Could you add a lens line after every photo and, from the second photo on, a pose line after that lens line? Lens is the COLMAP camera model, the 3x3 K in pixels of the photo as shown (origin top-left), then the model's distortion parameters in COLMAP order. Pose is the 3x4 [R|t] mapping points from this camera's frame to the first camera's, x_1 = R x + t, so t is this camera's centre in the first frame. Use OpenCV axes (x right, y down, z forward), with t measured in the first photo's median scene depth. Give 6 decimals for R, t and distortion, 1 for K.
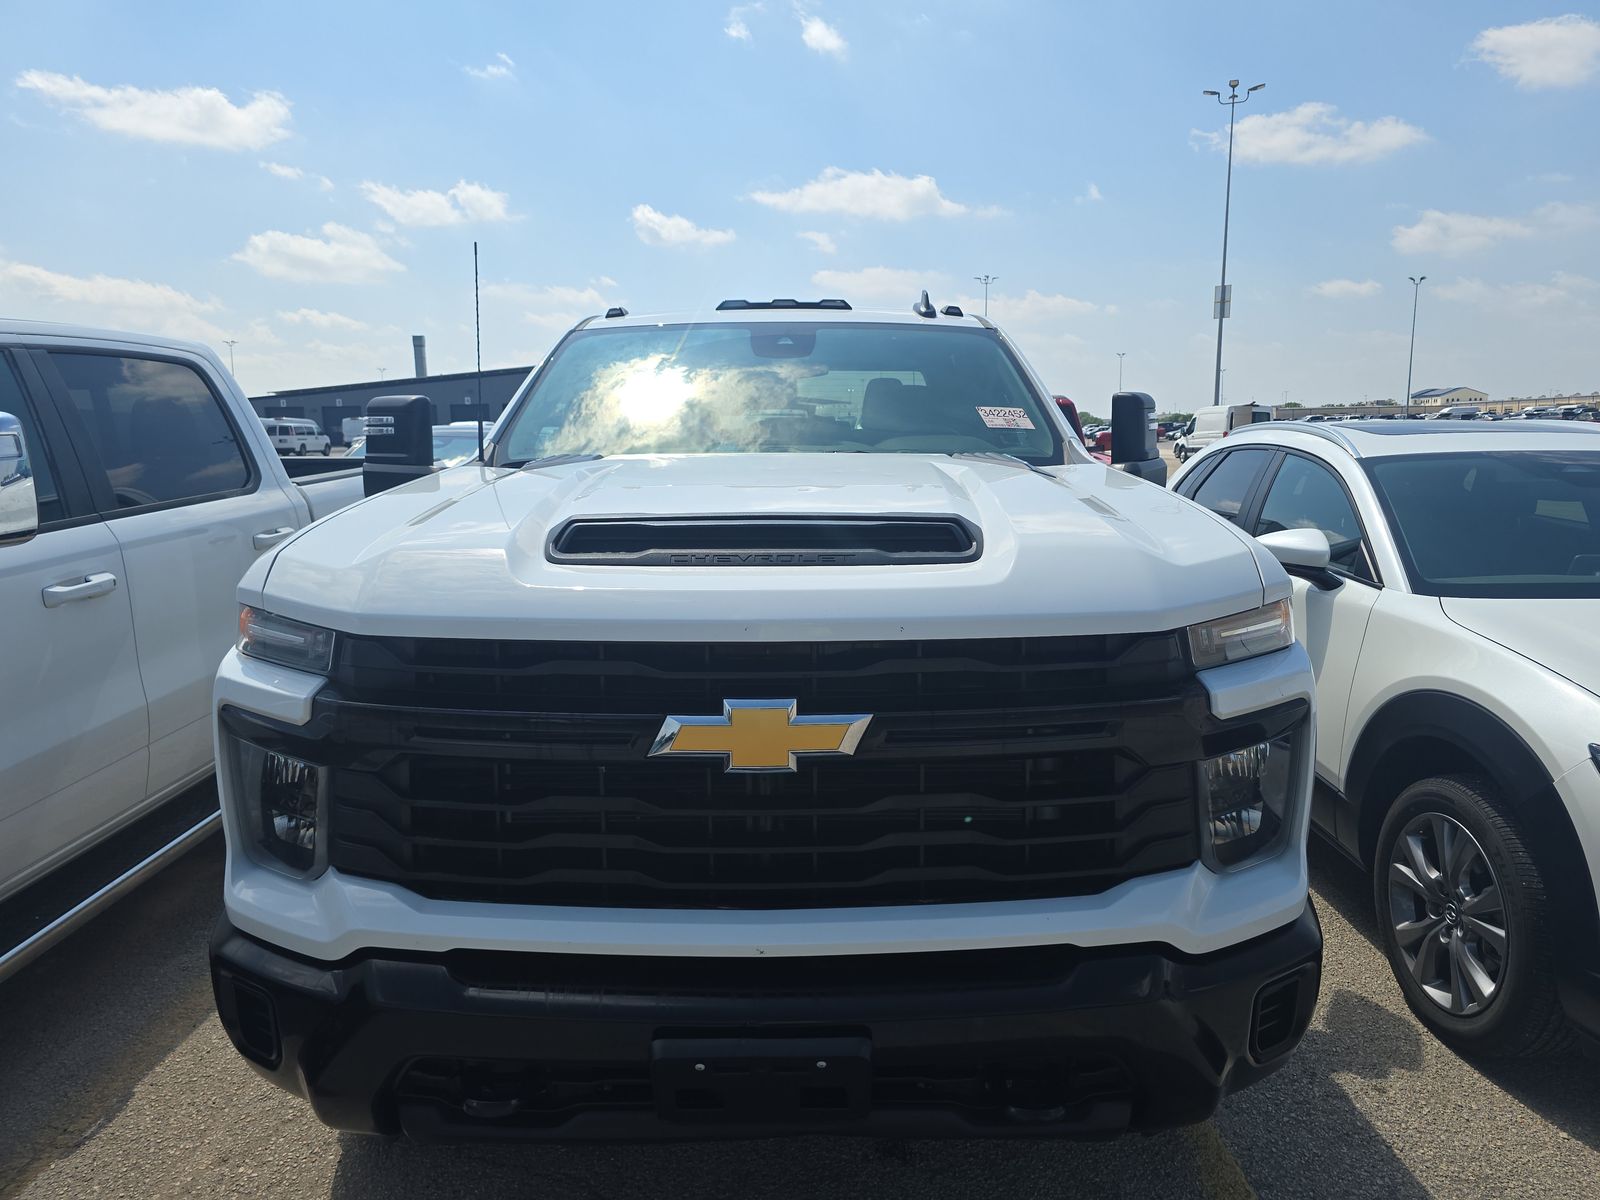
lens RADIAL K [[1089.2, 0, 800.0], [0, 1089.2, 600.0], [0, 0, 1]] dist [0.064554, -0.069090]
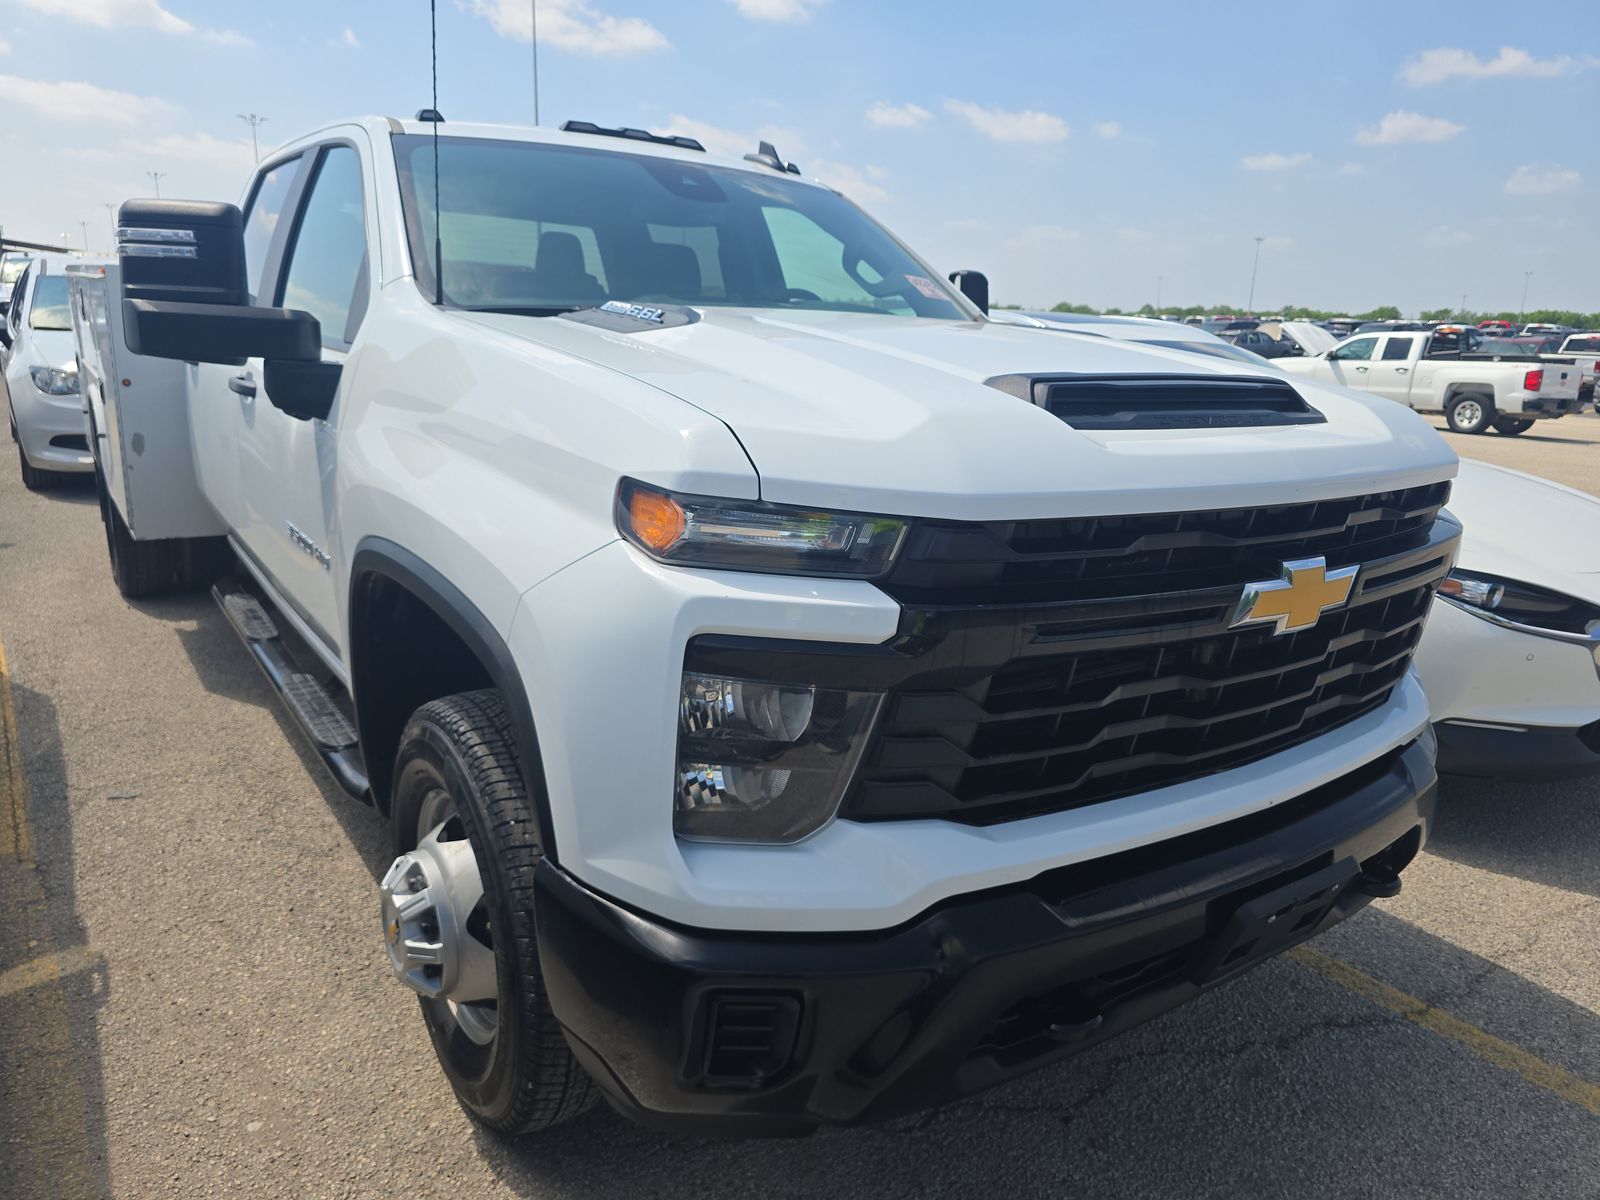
lens RADIAL K [[1089.2, 0, 800.0], [0, 1089.2, 600.0], [0, 0, 1]] dist [0.064554, -0.069090]
pose [[0.822881, -0.099752, 0.559390, -0.906544], [0.039319, 0.992106, 0.119075, -0.009814], [-0.566852, -0.075990, 0.820308, 0.393447]]
